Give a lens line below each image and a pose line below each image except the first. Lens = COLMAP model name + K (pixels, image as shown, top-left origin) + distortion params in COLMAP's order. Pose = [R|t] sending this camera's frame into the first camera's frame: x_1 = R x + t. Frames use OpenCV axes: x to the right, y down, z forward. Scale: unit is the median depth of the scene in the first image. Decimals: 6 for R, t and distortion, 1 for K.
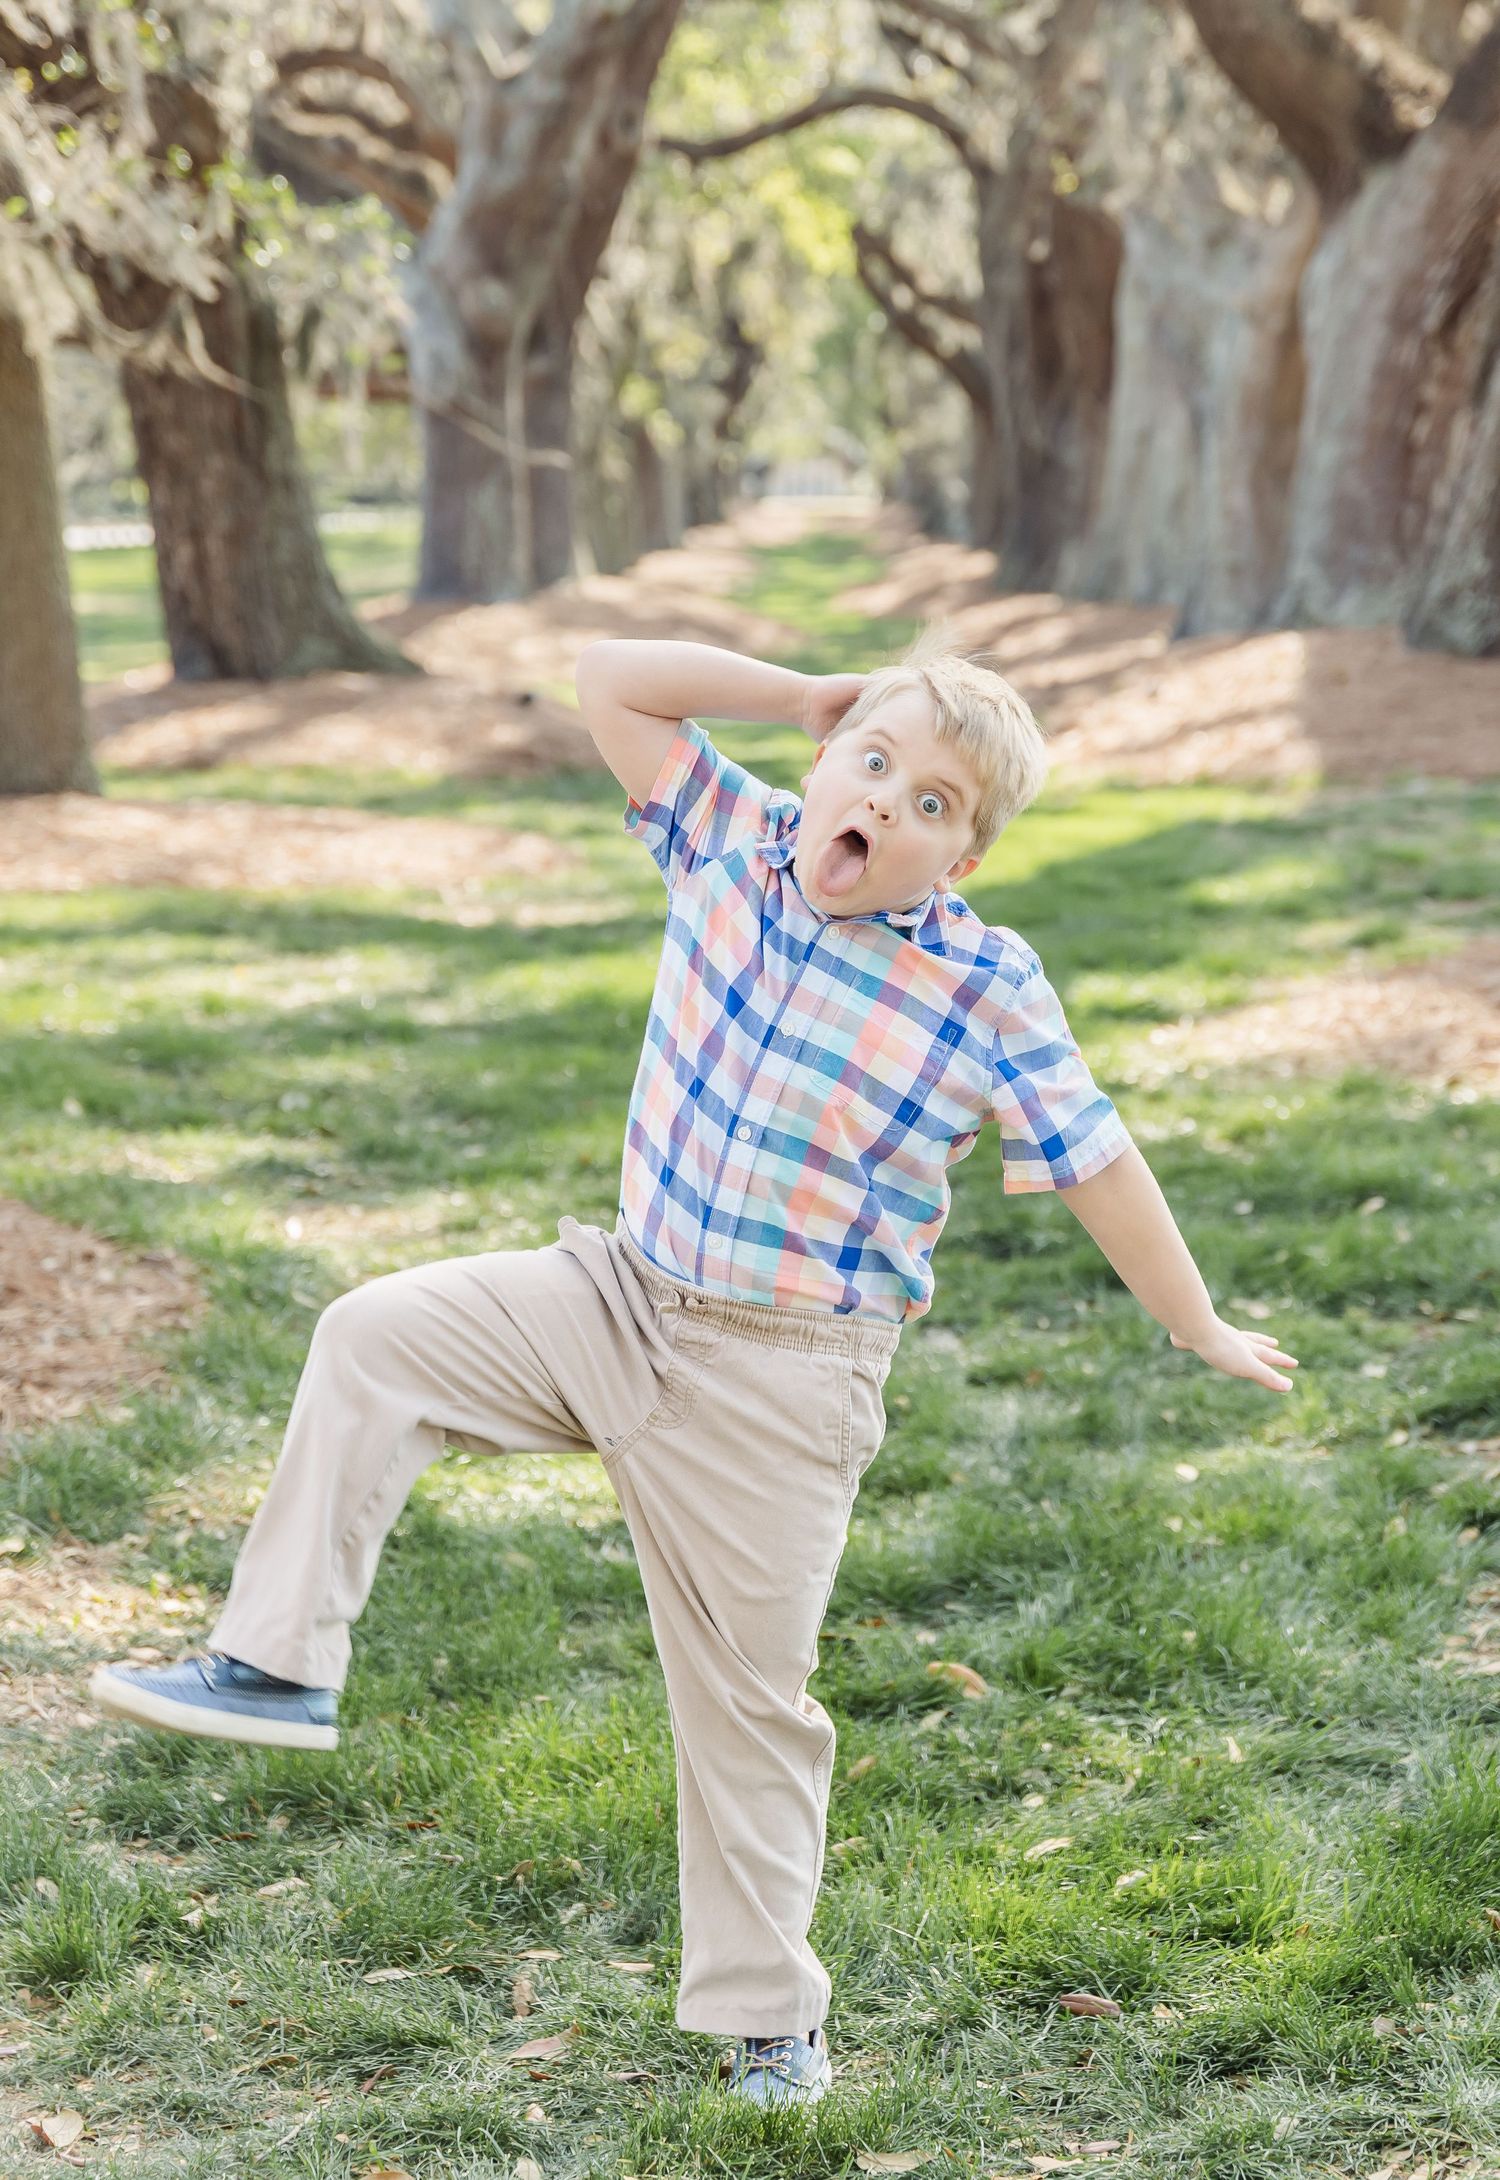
lens RADIAL K [[5500.0, 0, 798.7], [0, 5500.0, 914.0], [0, 0, 1]] dist [-0.227137, -0.016306]
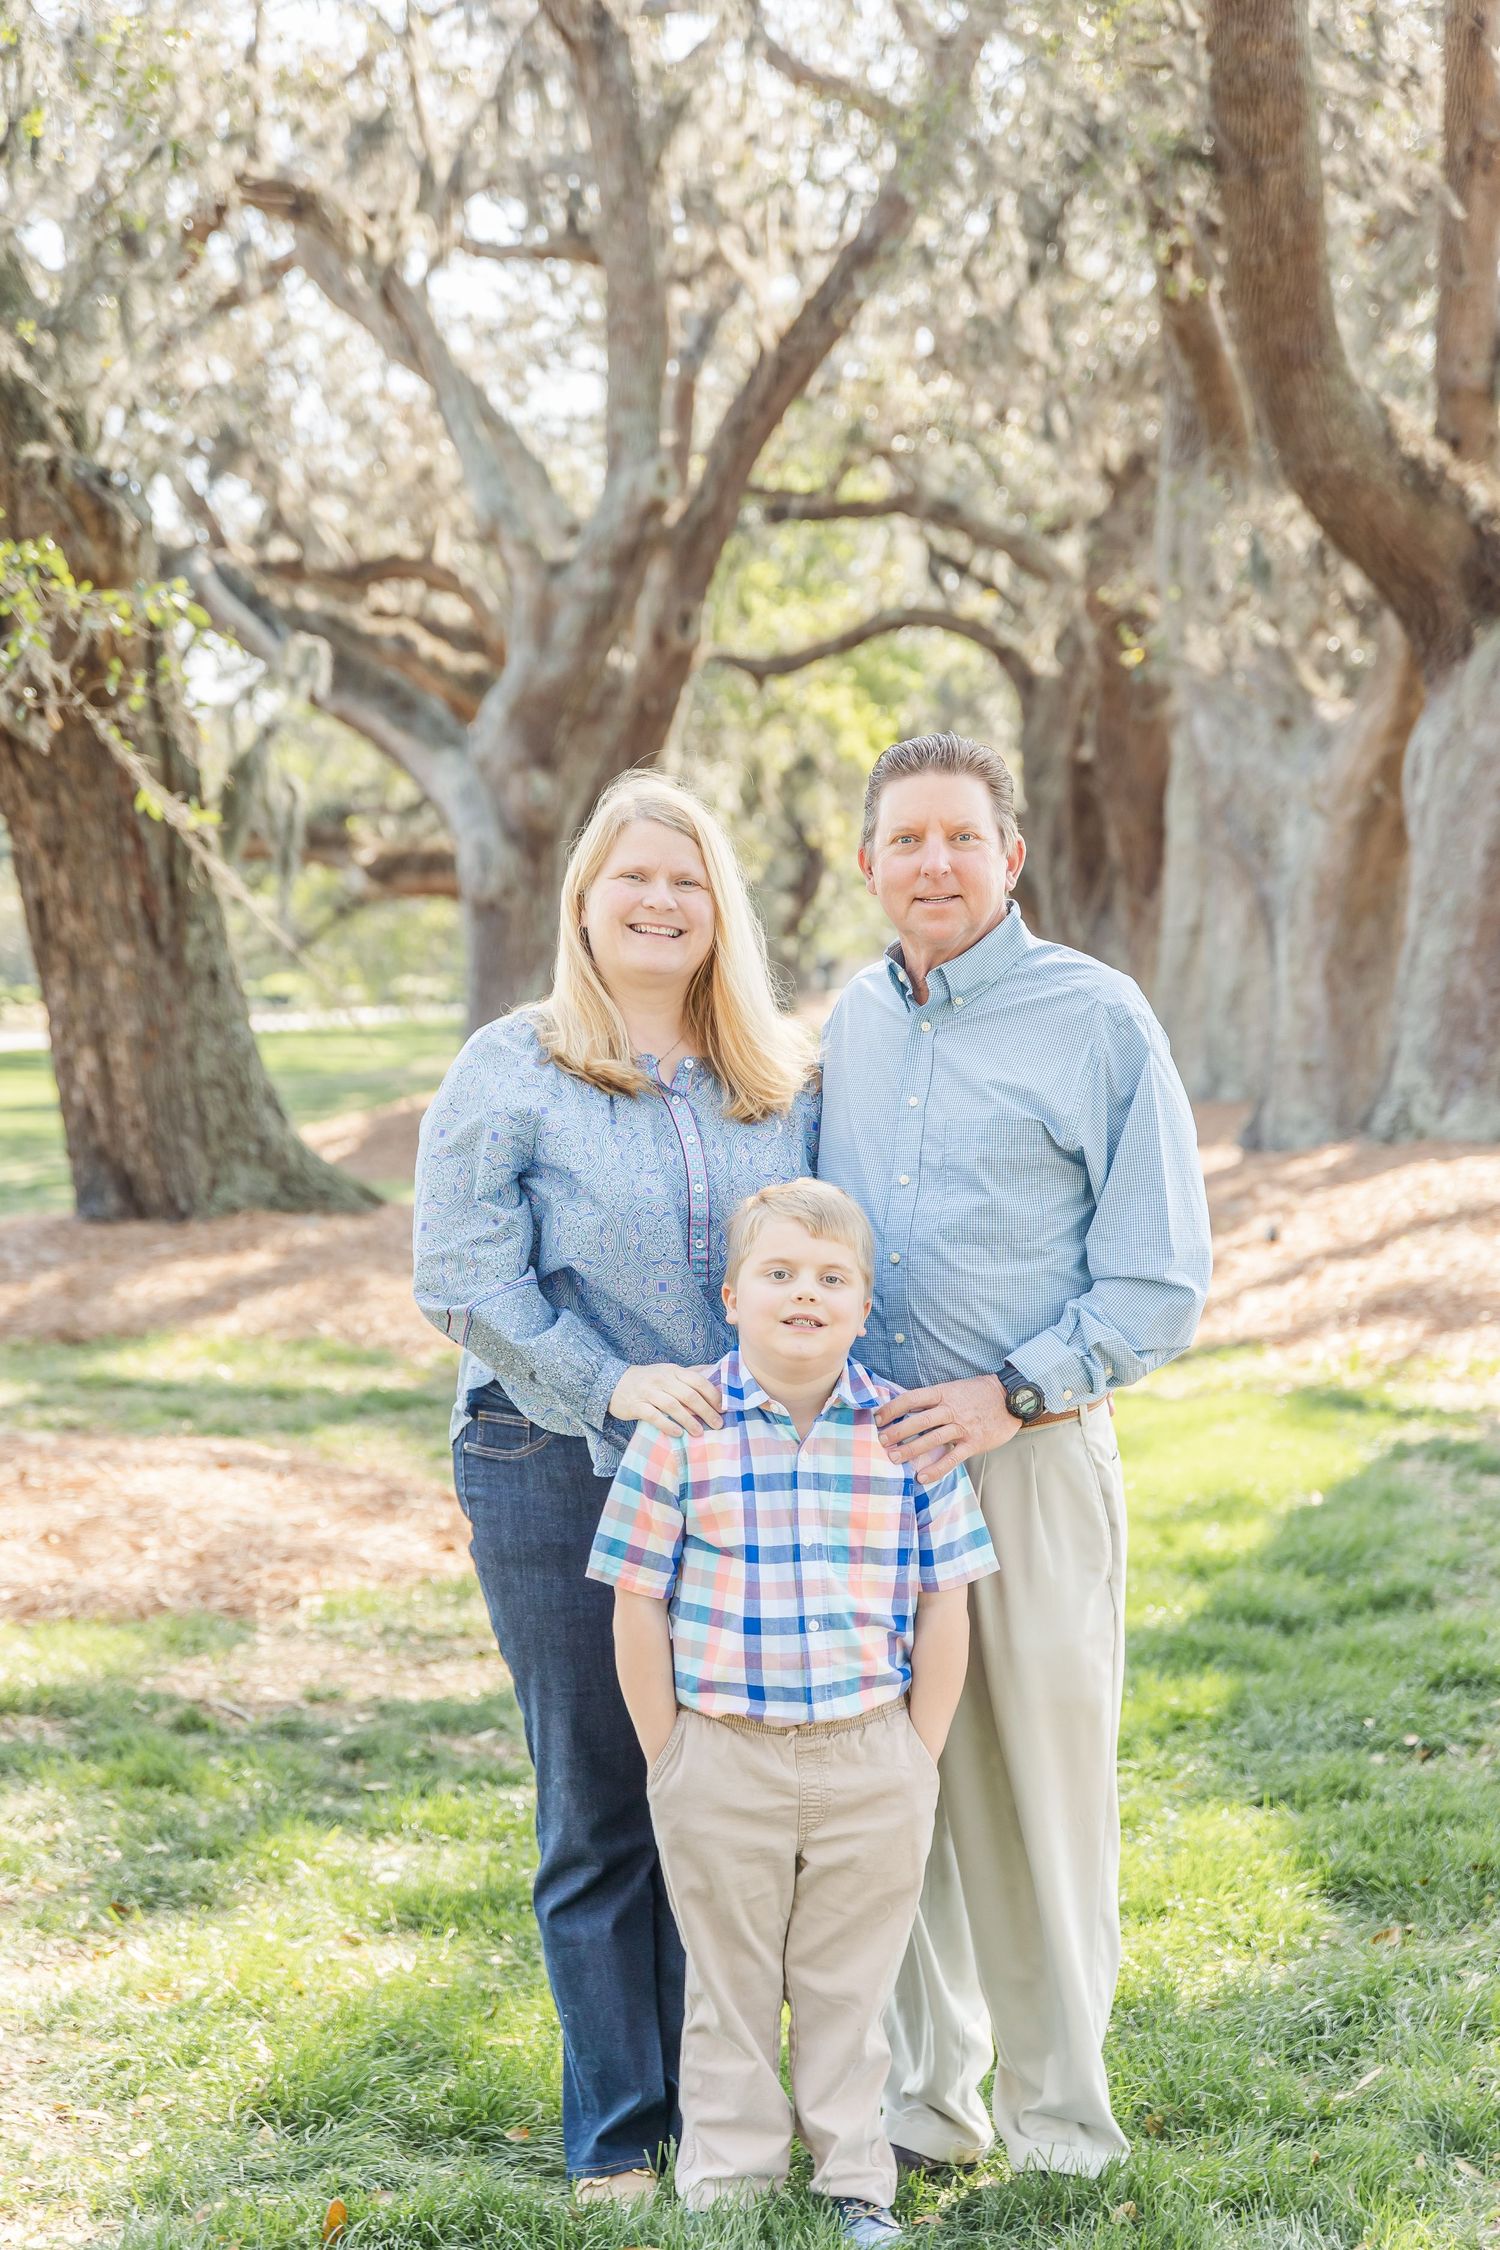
lens RADIAL K [[4522.8, 0, 754.1], [0, 4522.8, 1127.5], [0, 0, 1]] dist [-0.193368, -0.209759]
pose [[0.999713, 0.000475, -0.023942, 0.003129], [-0.001553, 0.998984, -0.045035, -0.021215], [0.023896, 0.045059, 0.998698, 0.269464]]
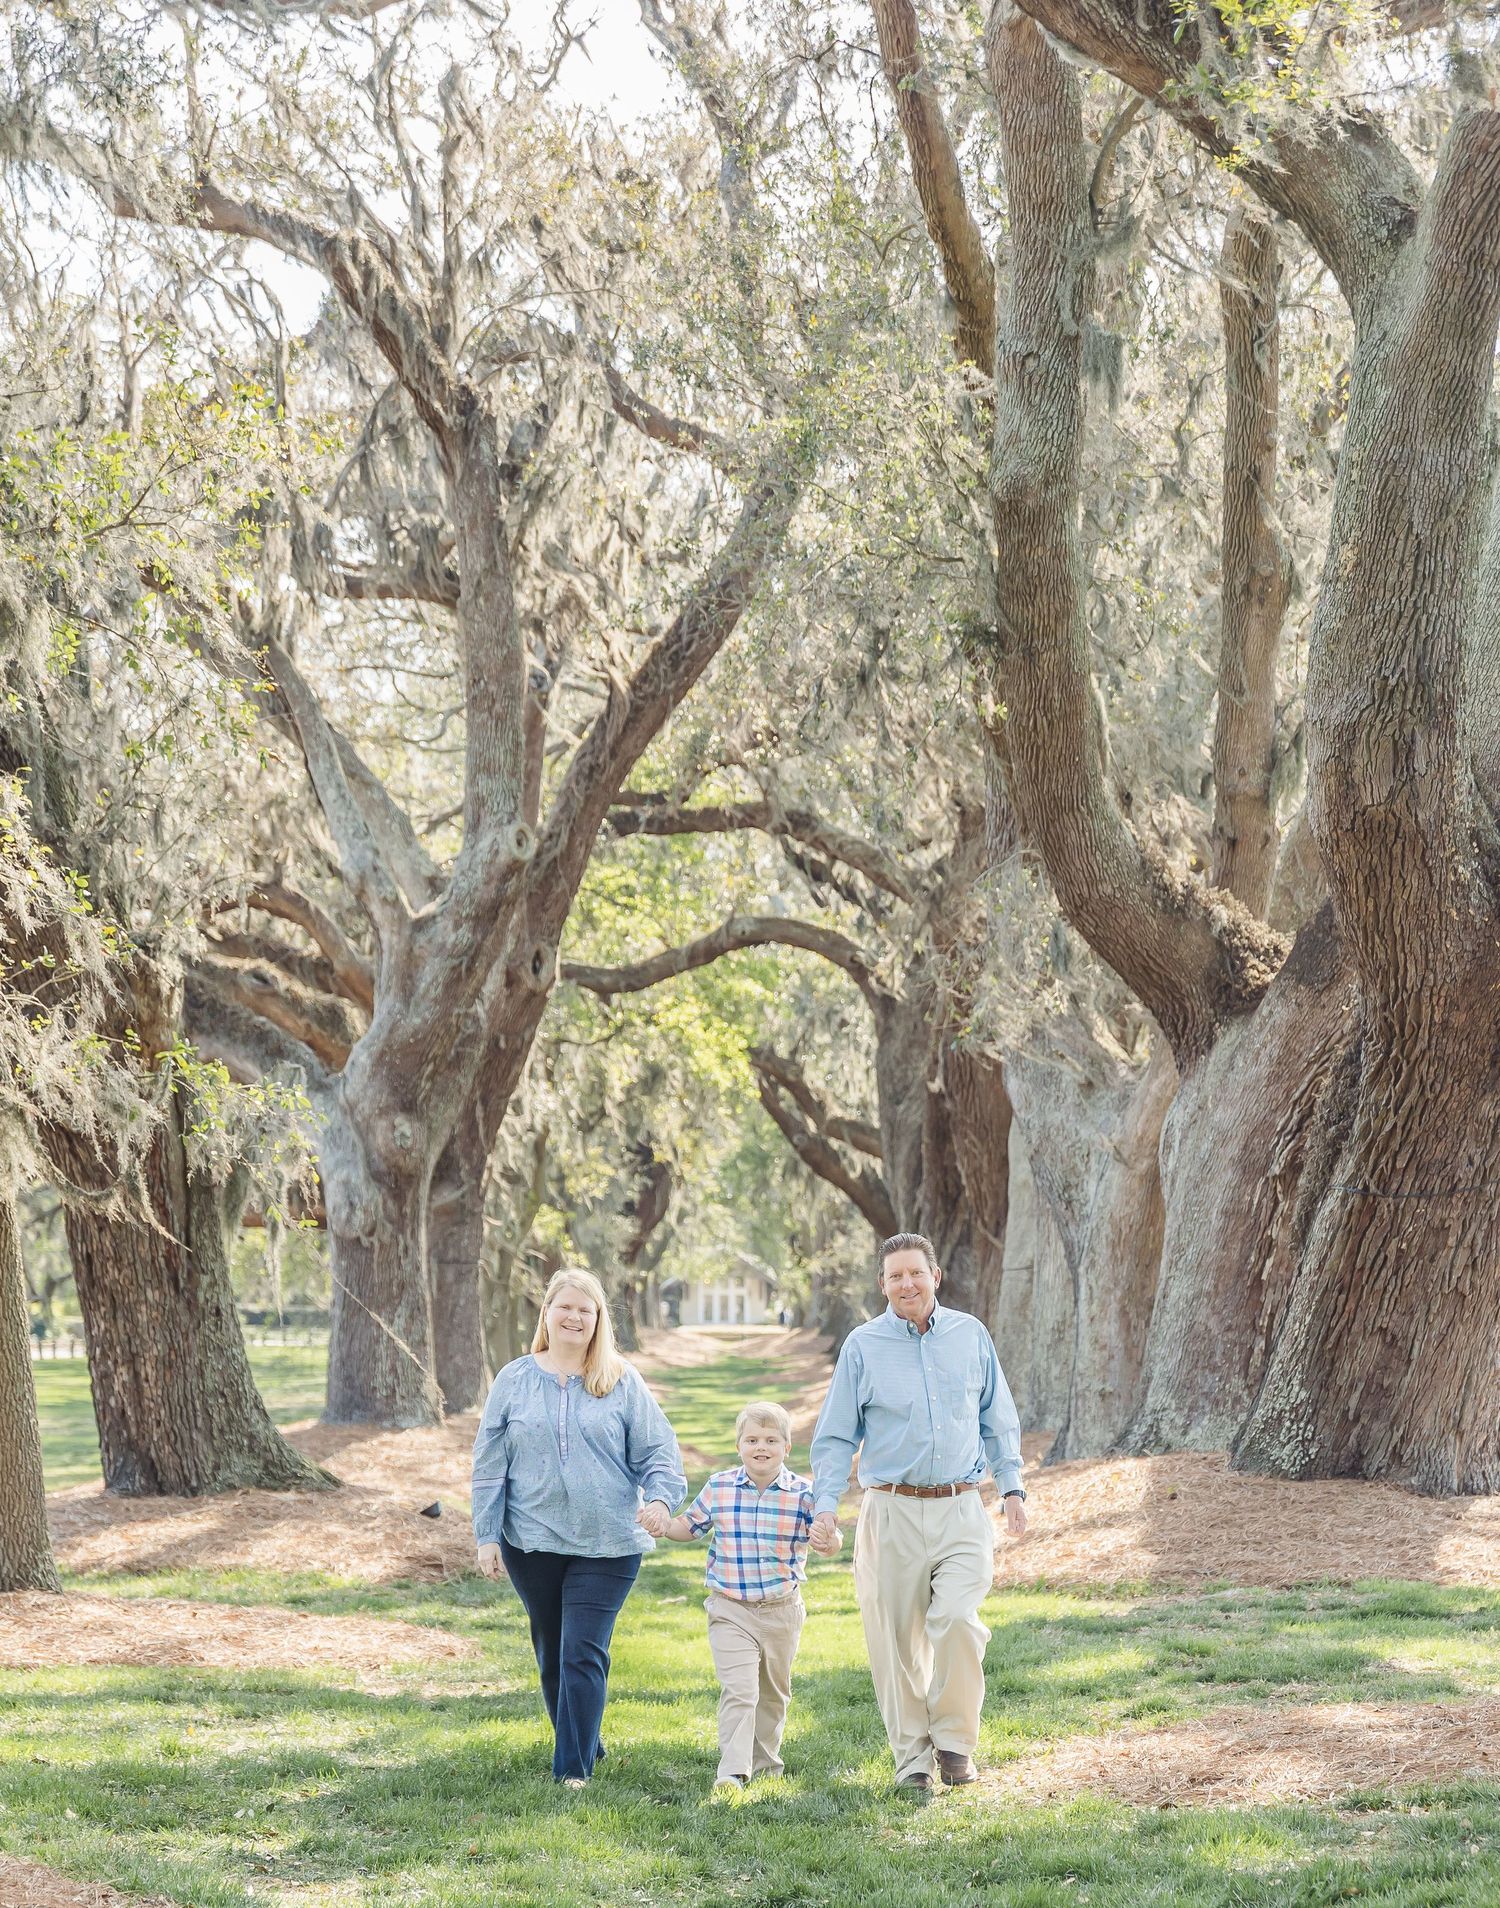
lens RADIAL K [[5721.8, 0, 749.8], [0, 5721.8, 1146.2], [0, 0, 1]] dist [-0.174043, -0.392973]
pose [[0.999972, 0.005323, 0.005228, 0.006121], [-0.004741, 0.994380, -0.105767, 0.006929], [-0.005762, 0.105740, 0.994377, -0.116178]]
